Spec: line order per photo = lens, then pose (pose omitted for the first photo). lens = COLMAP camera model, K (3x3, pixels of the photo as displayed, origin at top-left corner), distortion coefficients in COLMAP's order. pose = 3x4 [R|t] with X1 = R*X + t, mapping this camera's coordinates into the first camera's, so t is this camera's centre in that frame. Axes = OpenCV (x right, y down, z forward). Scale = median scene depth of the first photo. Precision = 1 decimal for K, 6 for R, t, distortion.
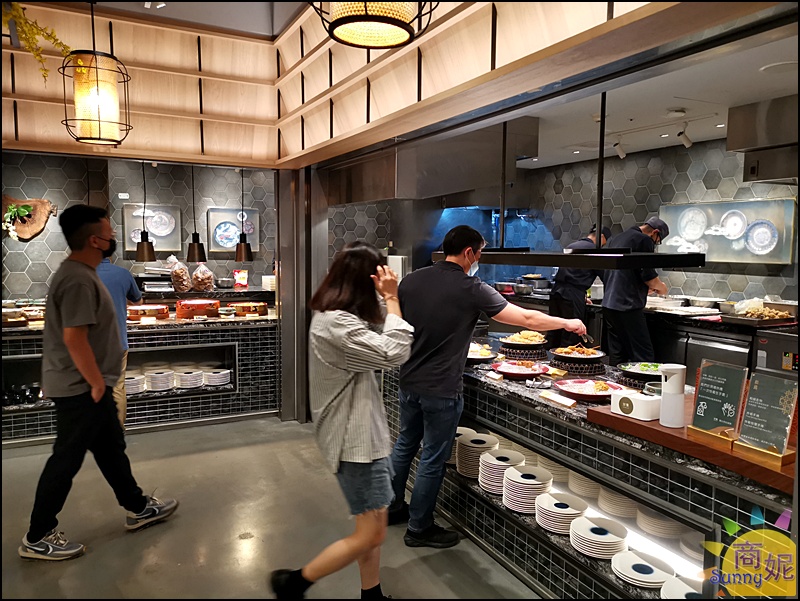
lens RADIAL K [[622.5, 0, 400.0], [0, 622.5, 300.2], [0, 0, 1]] dist [0.039470, -0.000888]
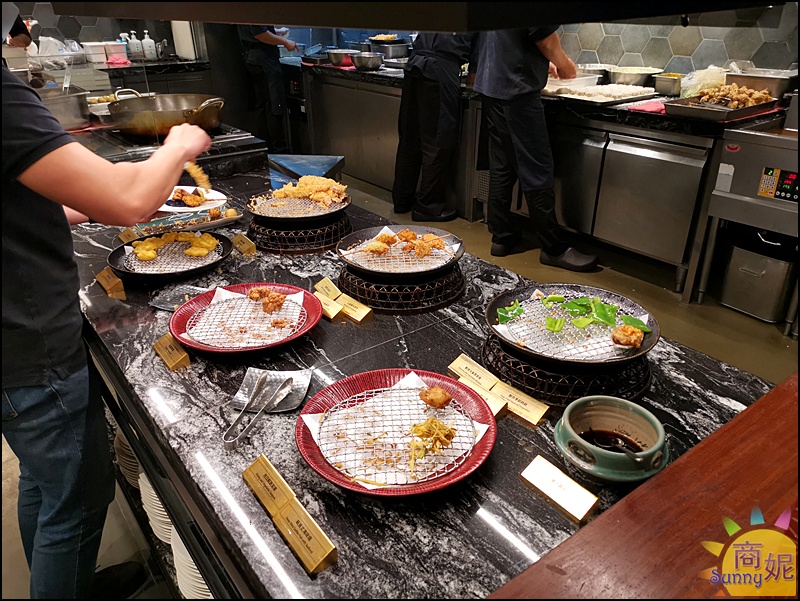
lens RADIAL K [[622.5, 0, 399.7], [0, 622.5, 300.7], [0, 0, 1]] dist [0.039470, -0.000888]
pose [[0.983878, -0.095513, 0.151202, 0.143116], [0.035711, 0.933340, 0.357214, -0.021356], [-0.175242, -0.346056, 0.921703, 0.398202]]
